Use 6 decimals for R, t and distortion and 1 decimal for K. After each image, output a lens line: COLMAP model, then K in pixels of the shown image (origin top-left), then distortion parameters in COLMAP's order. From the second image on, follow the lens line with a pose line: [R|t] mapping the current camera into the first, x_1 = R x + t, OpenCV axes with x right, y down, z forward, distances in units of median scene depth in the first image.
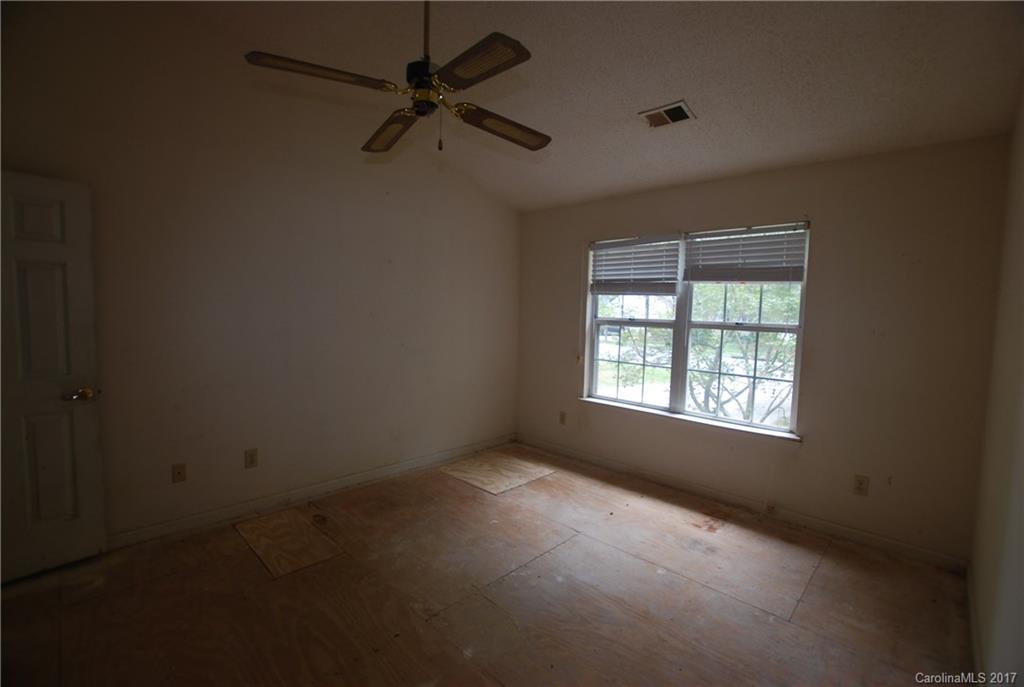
lens RADIAL K [[452.6, 0, 523.0], [0, 452.6, 342.9], [0, 0, 1]] dist [-0.028209, 0.000776]
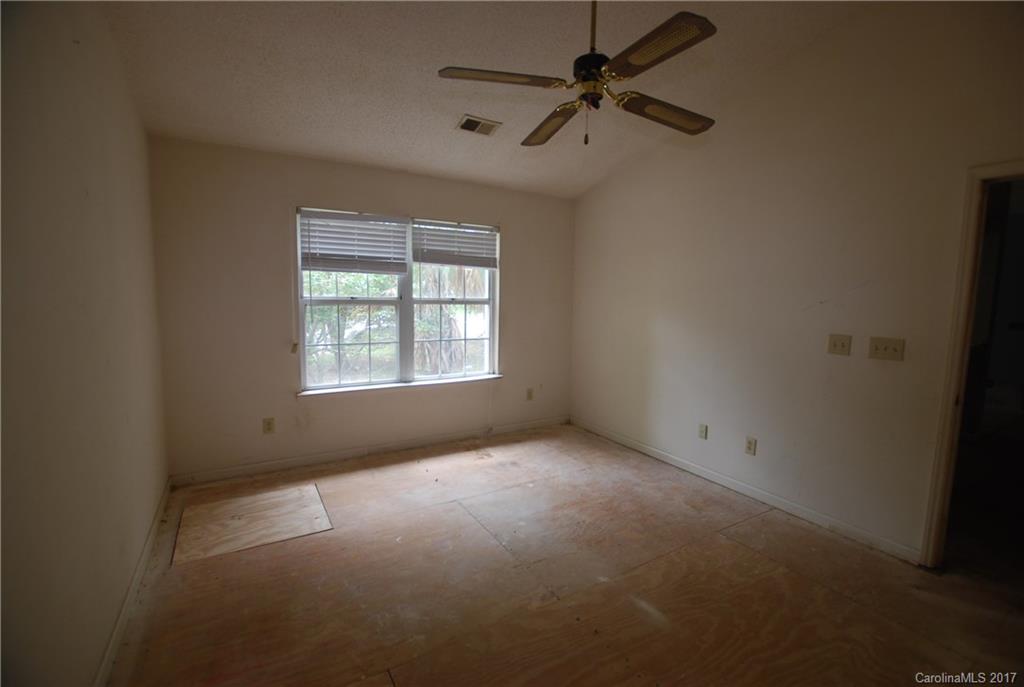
lens RADIAL K [[452.6, 0, 523.0], [0, 452.6, 342.9], [0, 0, 1]] dist [-0.028209, 0.000776]
pose [[0.258322, -0.126907, 0.957687, -0.664704], [0.060471, 0.991514, 0.115078, -0.051784], [-0.964164, 0.028185, 0.263805, 0.455848]]
